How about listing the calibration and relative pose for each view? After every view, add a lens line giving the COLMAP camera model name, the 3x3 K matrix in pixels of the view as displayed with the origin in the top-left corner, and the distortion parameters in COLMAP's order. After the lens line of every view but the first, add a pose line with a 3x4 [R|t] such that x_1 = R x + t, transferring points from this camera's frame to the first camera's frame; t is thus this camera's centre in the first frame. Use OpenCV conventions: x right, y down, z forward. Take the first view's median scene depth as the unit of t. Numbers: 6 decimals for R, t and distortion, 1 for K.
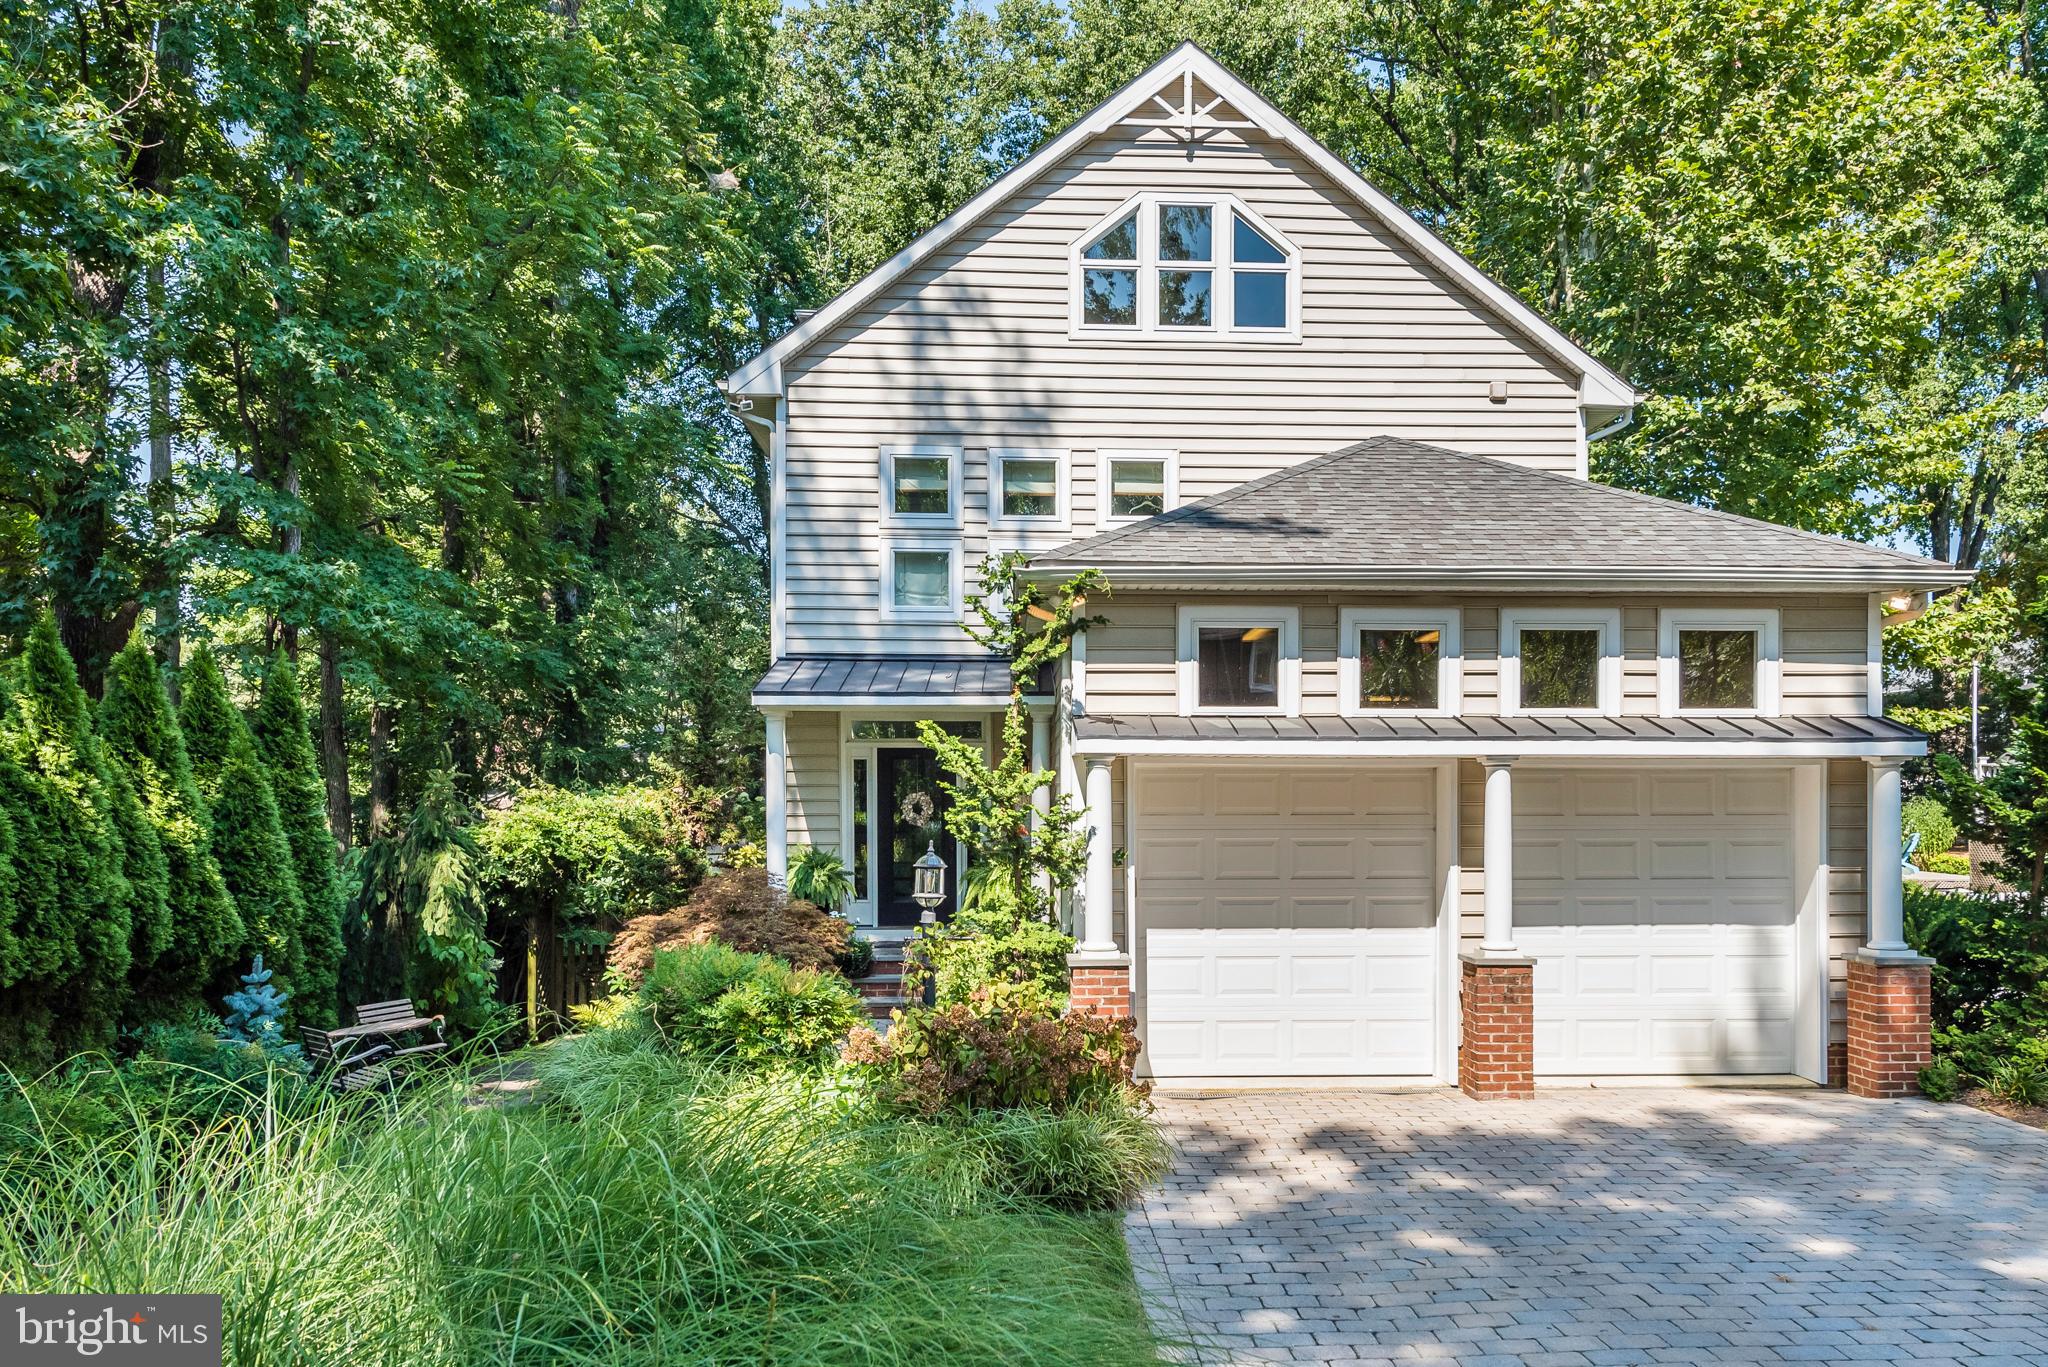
lens RADIAL K [[1420.5, 0, 1007.8], [0, 1420.5, 774.6], [0, 0, 1]] dist [0.059534, -0.002438]
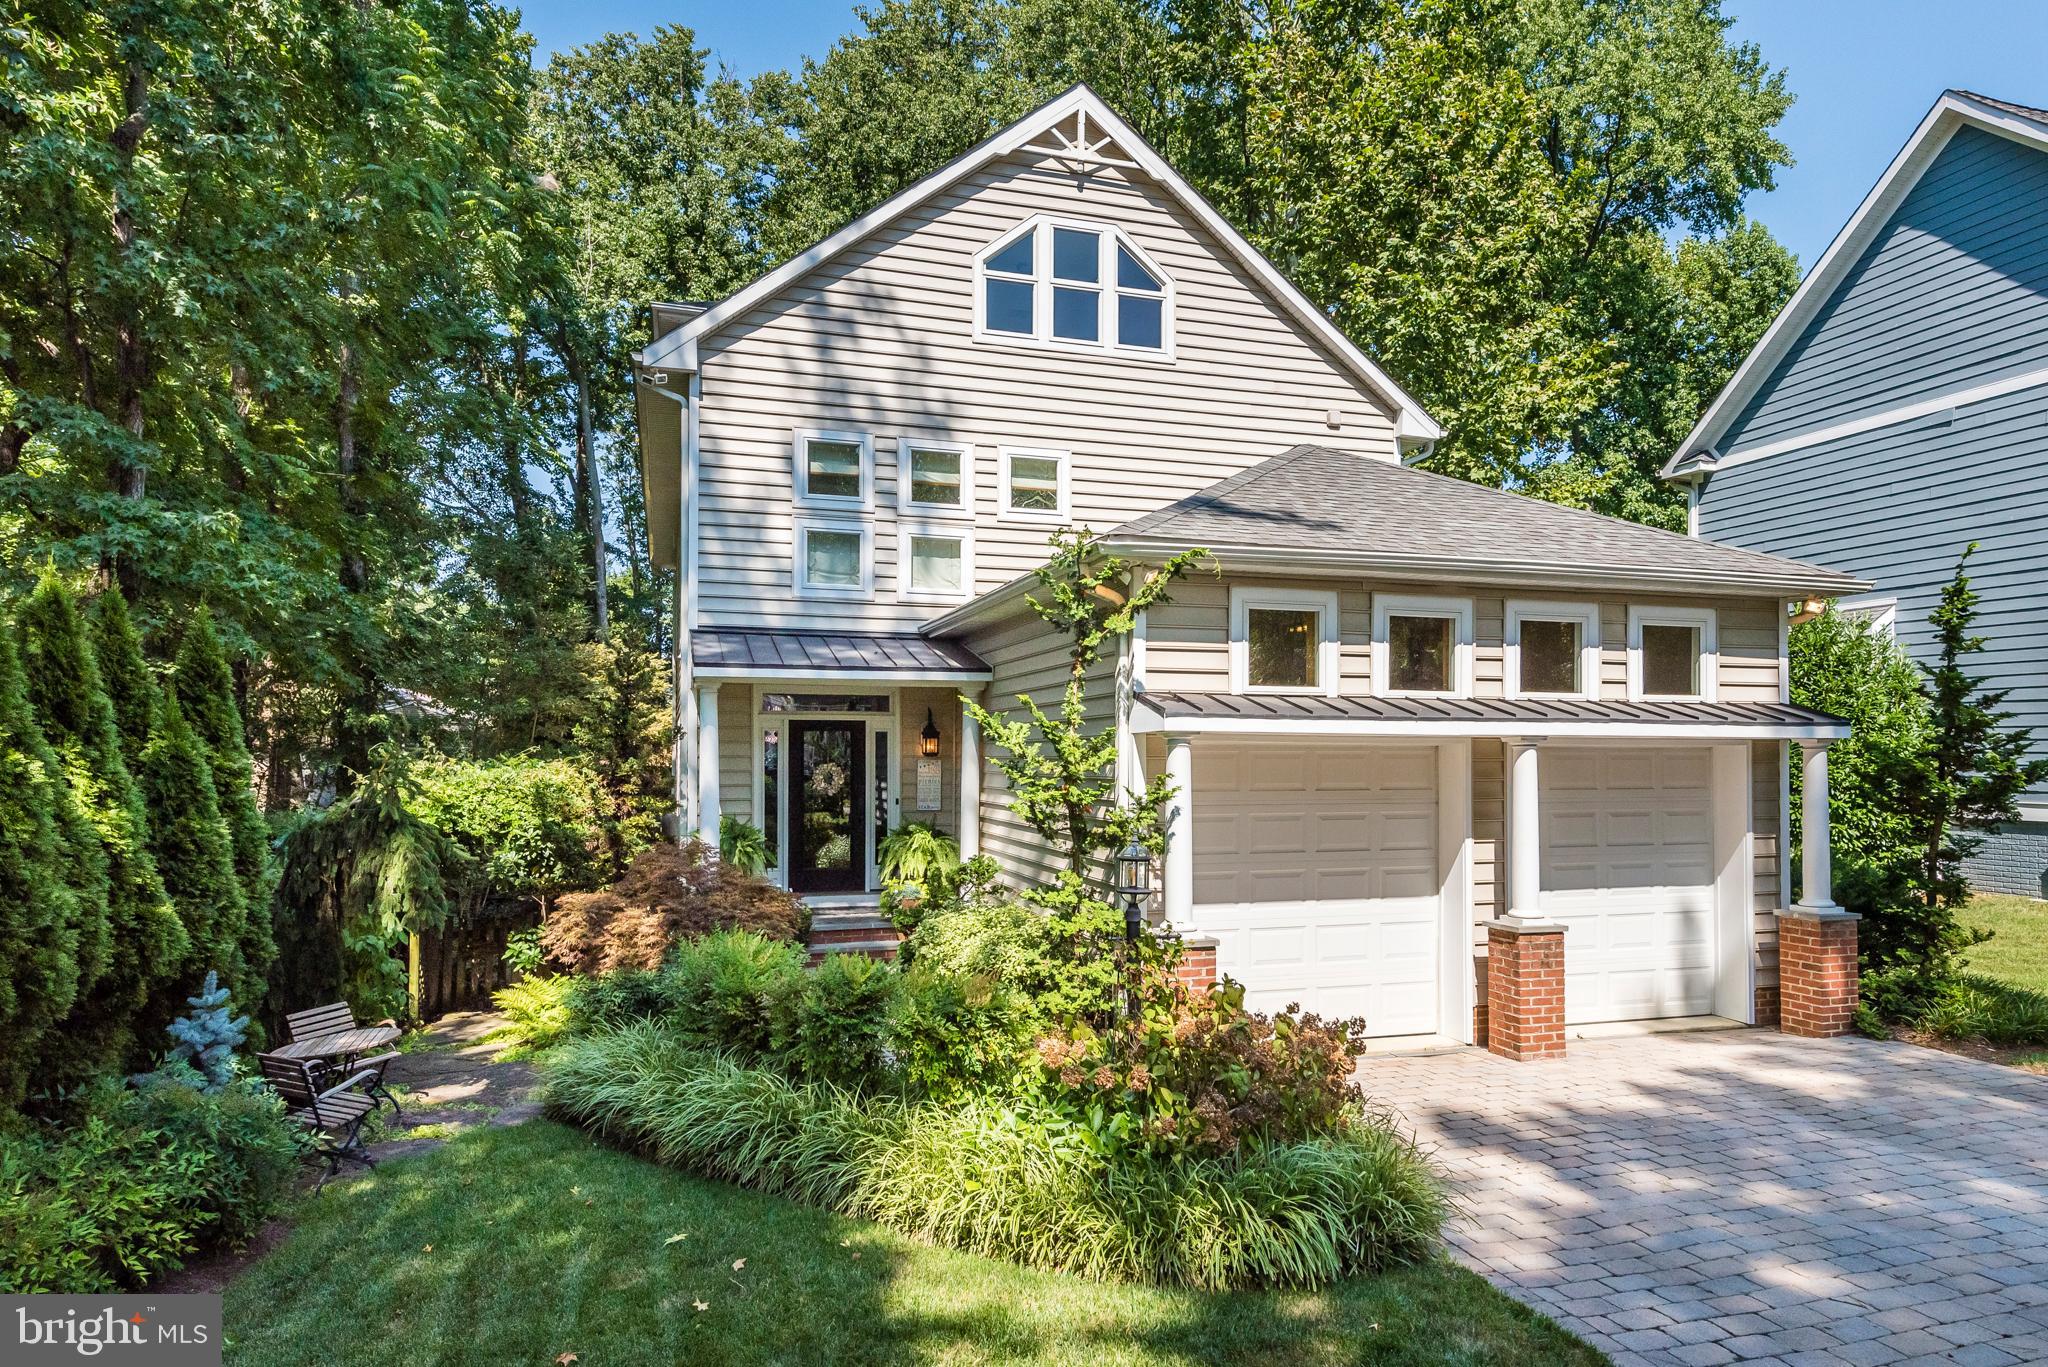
lens RADIAL K [[1205.3, 0, 1054.5], [0, 1205.3, 727.8], [0, 0, 1]] dist [0.036441, 0.006168]
pose [[0.971264, 0.006931, 0.237903, -0.194608], [-0.004171, 0.999918, -0.012106, -0.006359], [-0.237967, 0.010766, 0.971214, 0.181250]]
